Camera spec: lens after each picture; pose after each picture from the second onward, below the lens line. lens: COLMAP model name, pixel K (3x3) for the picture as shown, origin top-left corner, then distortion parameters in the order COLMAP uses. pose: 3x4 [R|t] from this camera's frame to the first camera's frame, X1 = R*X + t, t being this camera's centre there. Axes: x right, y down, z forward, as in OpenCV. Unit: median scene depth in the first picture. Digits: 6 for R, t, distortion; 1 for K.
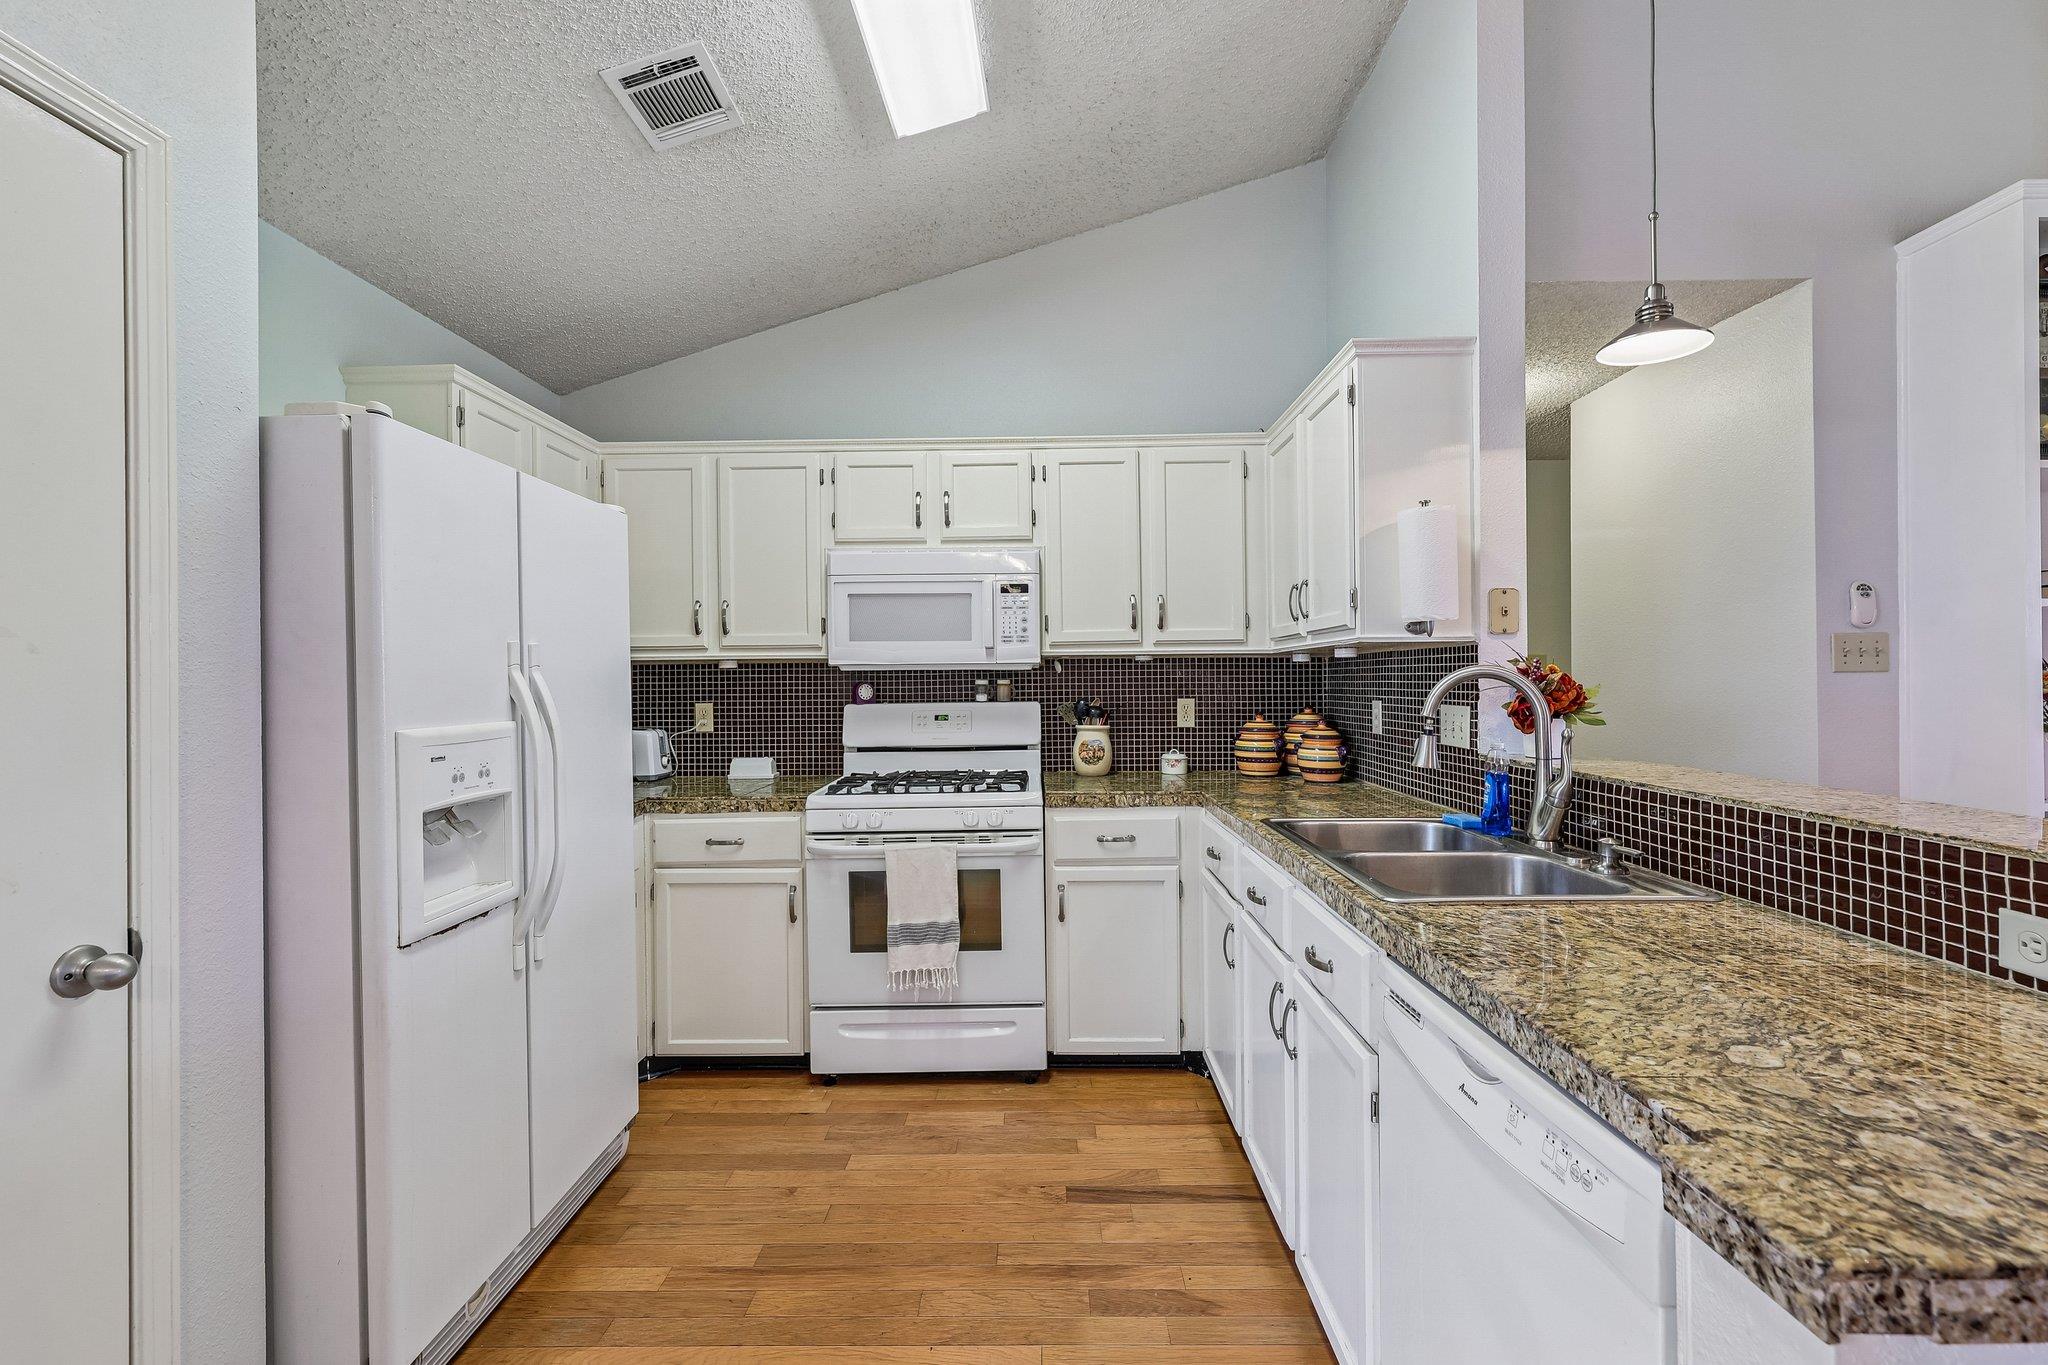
lens RADIAL K [[869.5, 0, 1036.7], [0, 869.5, 708.8], [0, 0, 1]] dist [-0.002260, 0.000893]
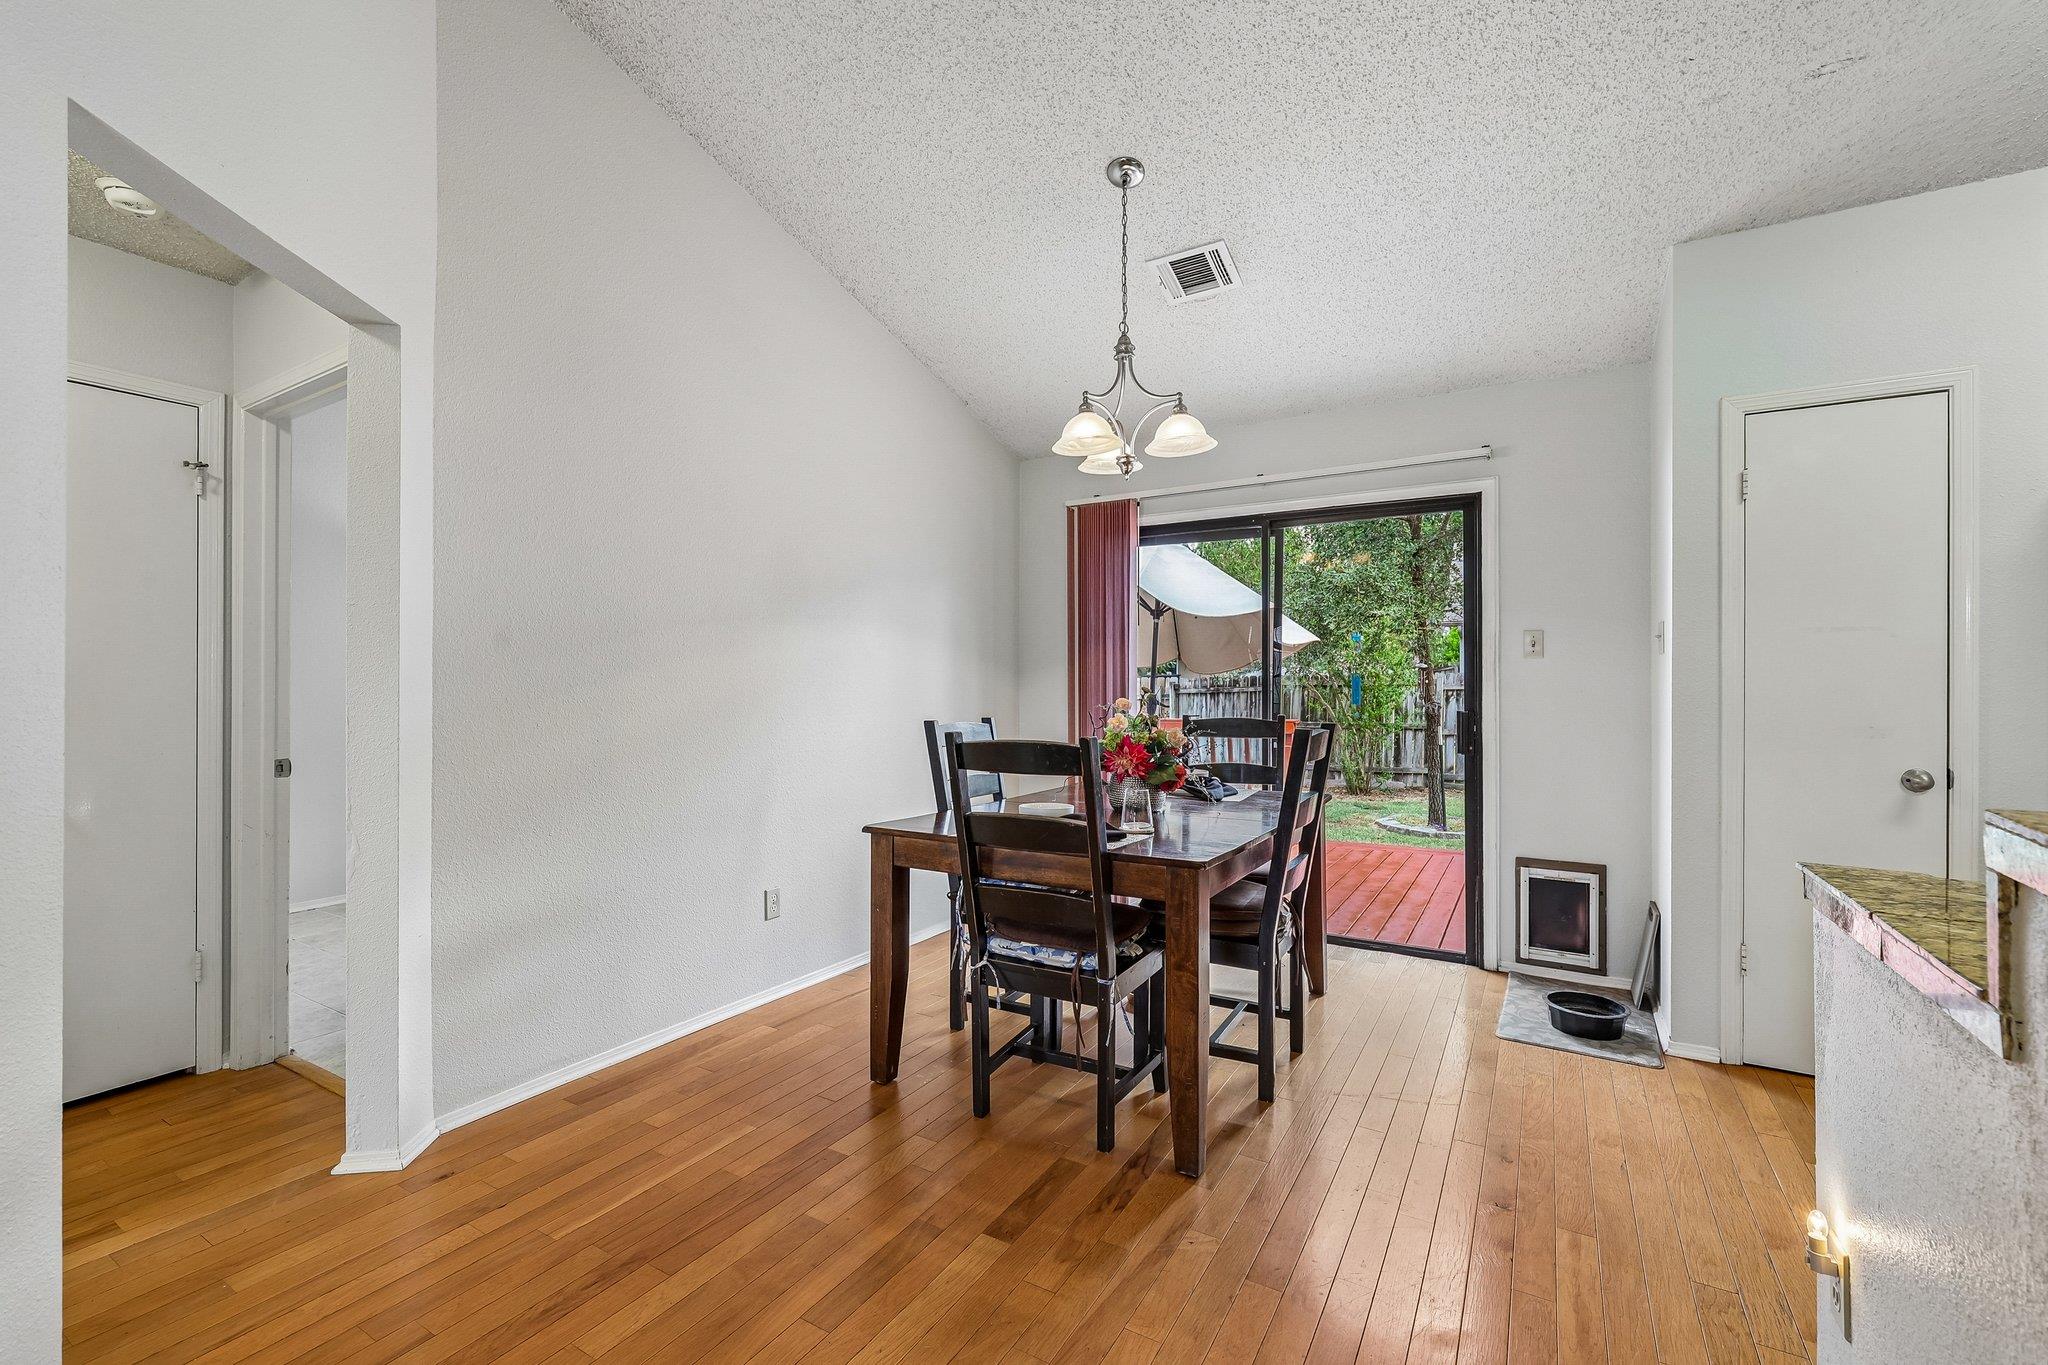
lens RADIAL K [[866.8, 0, 1024.0], [0, 866.8, 682.5], [0, 0, 1]] dist [-0.004883, -0.000140]
pose [[-0.515785, 0.006840, -0.856691, 0.781249], [-0.023602, 0.999475, 0.022190, 0.023991], [0.856393, 0.031665, -0.515353, 0.073980]]
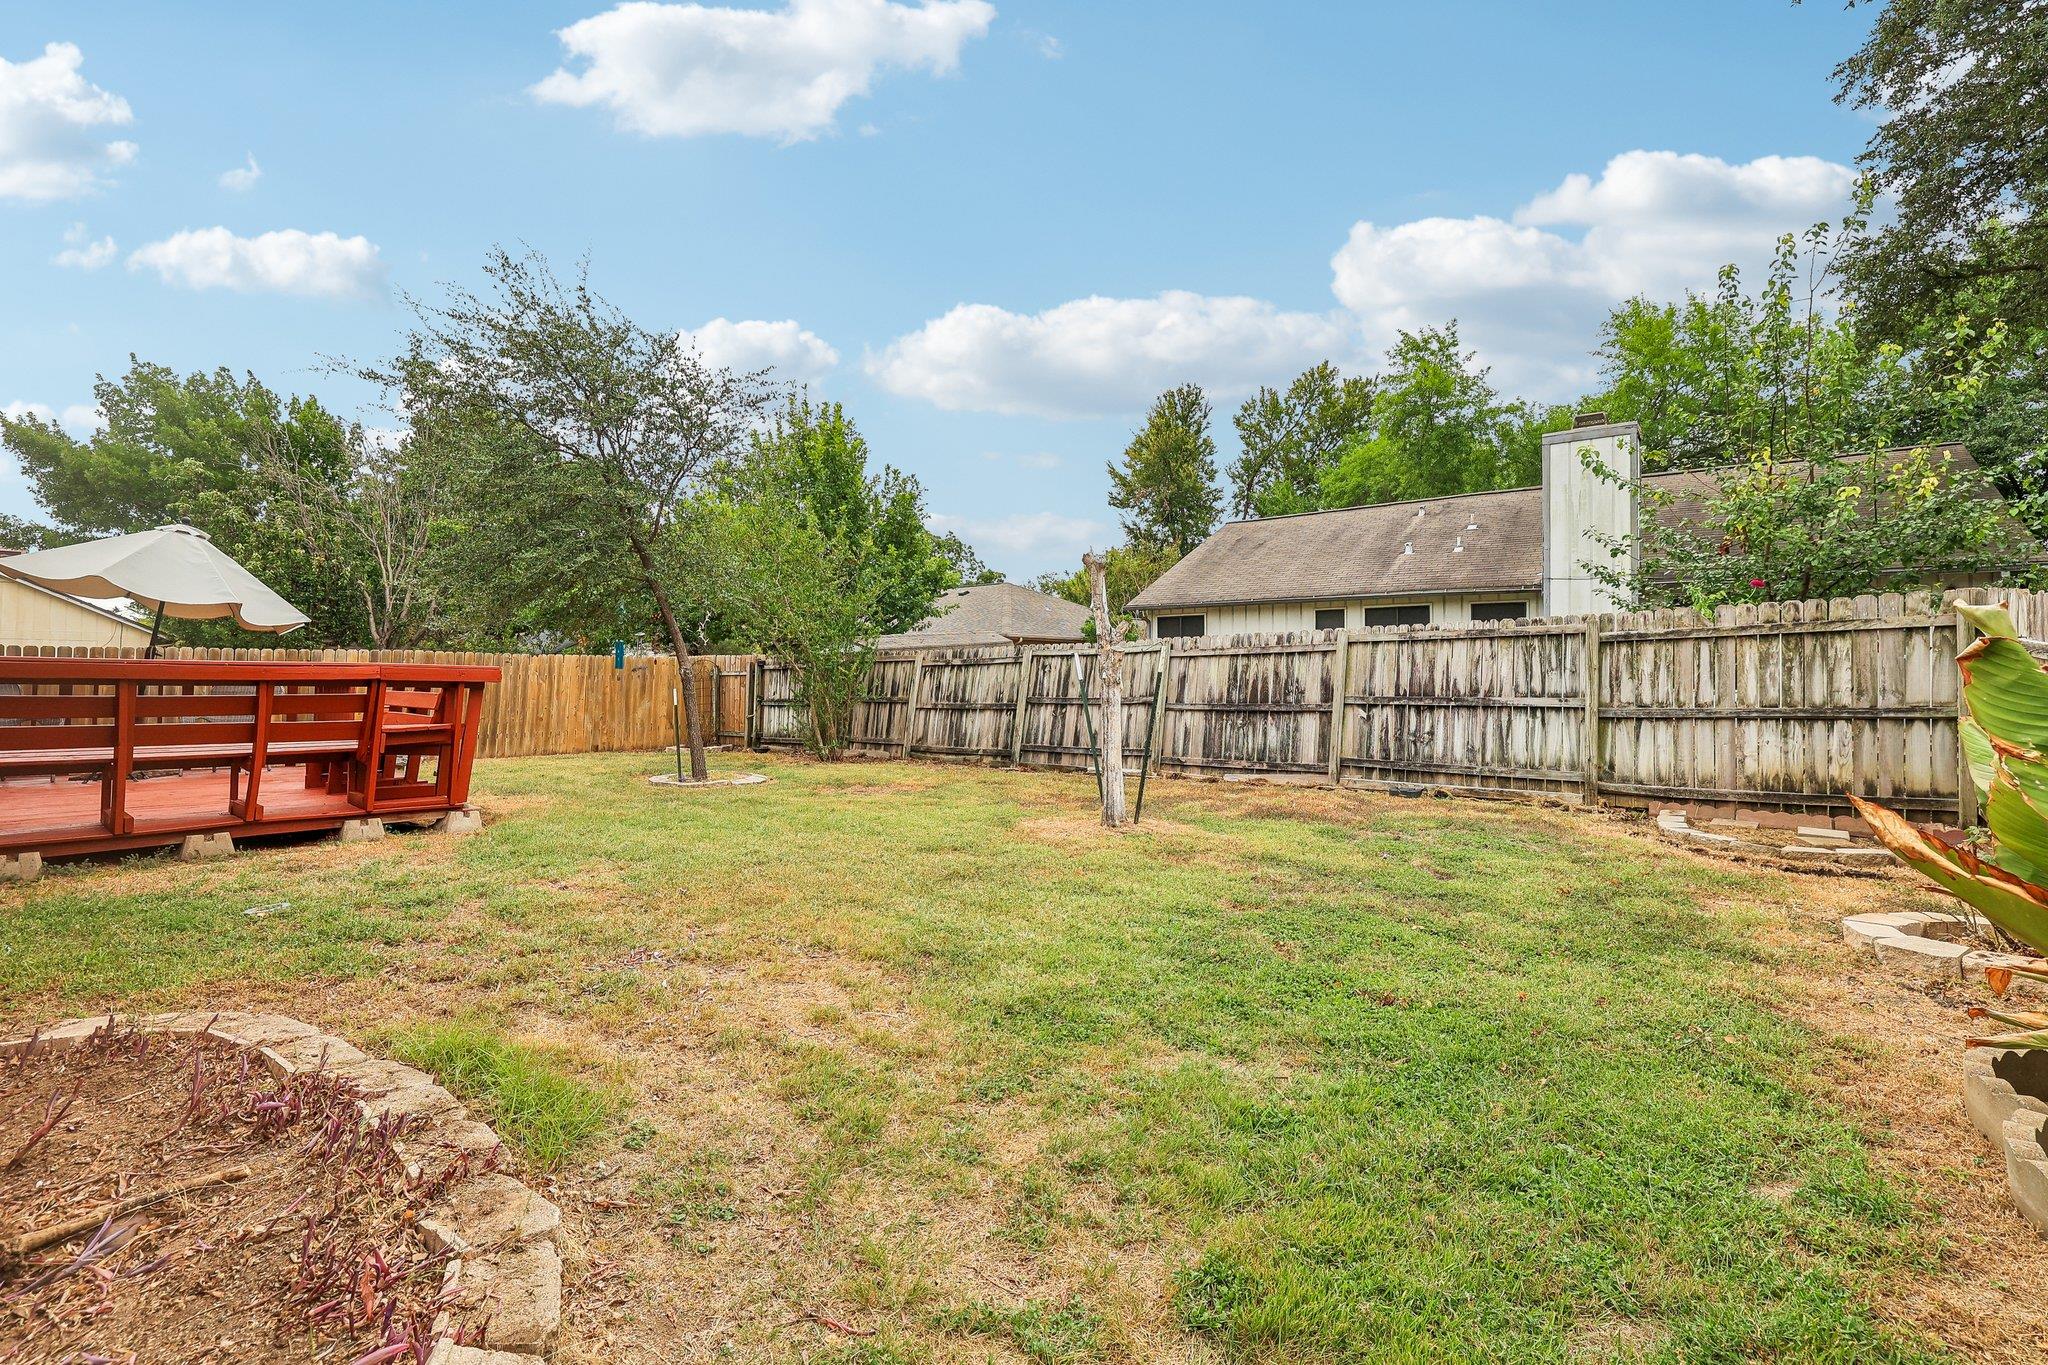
lens RADIAL K [[869.5, 0, 1036.7], [0, 869.5, 708.8], [0, 0, 1]] dist [-0.002260, 0.000893]
pose [[-0.631709, 0.030976, -0.774587, -0.965222], [-0.030040, 0.997473, 0.064388, 0.020975], [0.774623, 0.063943, -0.629182, 3.247487]]
